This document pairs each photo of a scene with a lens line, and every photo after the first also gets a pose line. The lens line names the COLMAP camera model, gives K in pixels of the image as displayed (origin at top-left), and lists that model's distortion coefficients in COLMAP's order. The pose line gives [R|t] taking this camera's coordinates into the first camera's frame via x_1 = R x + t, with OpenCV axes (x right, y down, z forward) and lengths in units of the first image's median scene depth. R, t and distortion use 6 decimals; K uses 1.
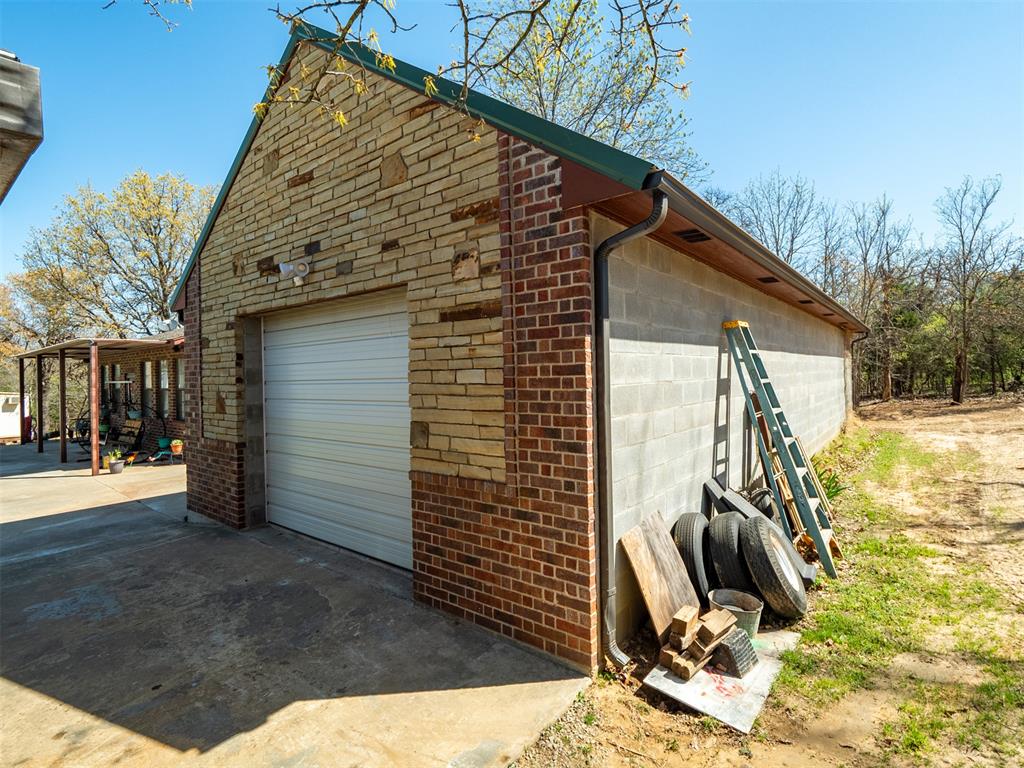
lens RADIAL K [[509.2, 0, 526.2], [0, 509.2, 373.7], [0, 0, 1]] dist [-0.012965, -0.001733]
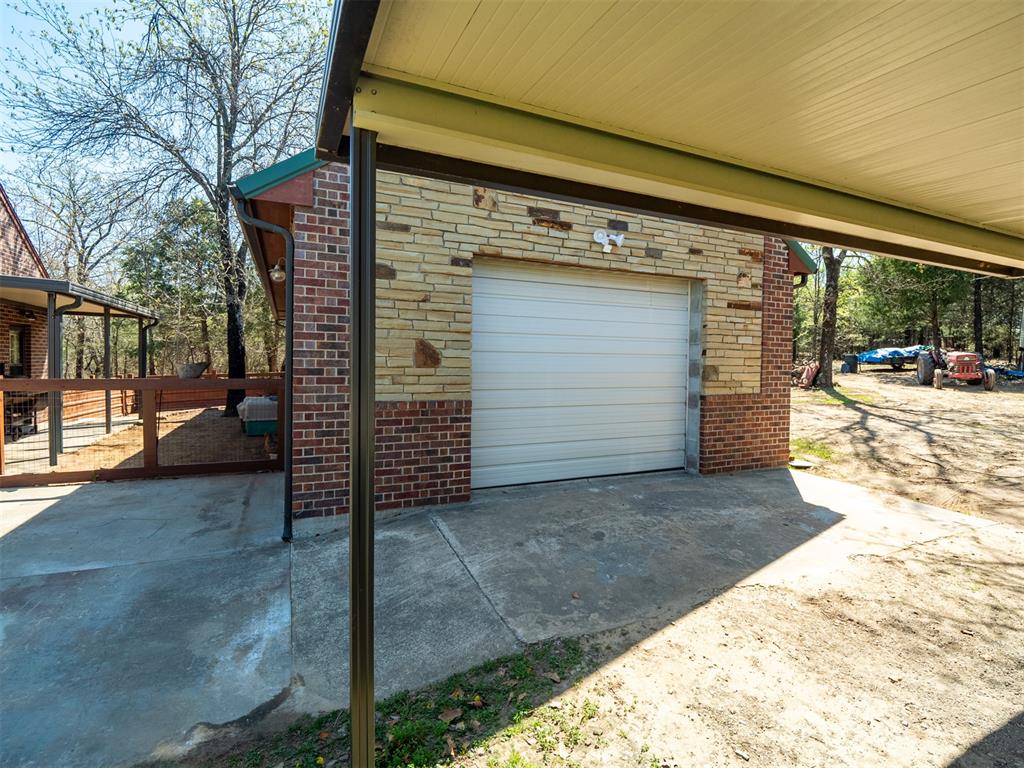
lens RADIAL K [[509.2, 0, 526.2], [0, 509.2, 373.7], [0, 0, 1]] dist [-0.012965, -0.001733]
pose [[0.448656, 0.001814, 0.893703, -2.146037], [-0.025389, 0.999620, 0.010717, 0.130047], [-0.893344, -0.027499, 0.448532, 0.871732]]
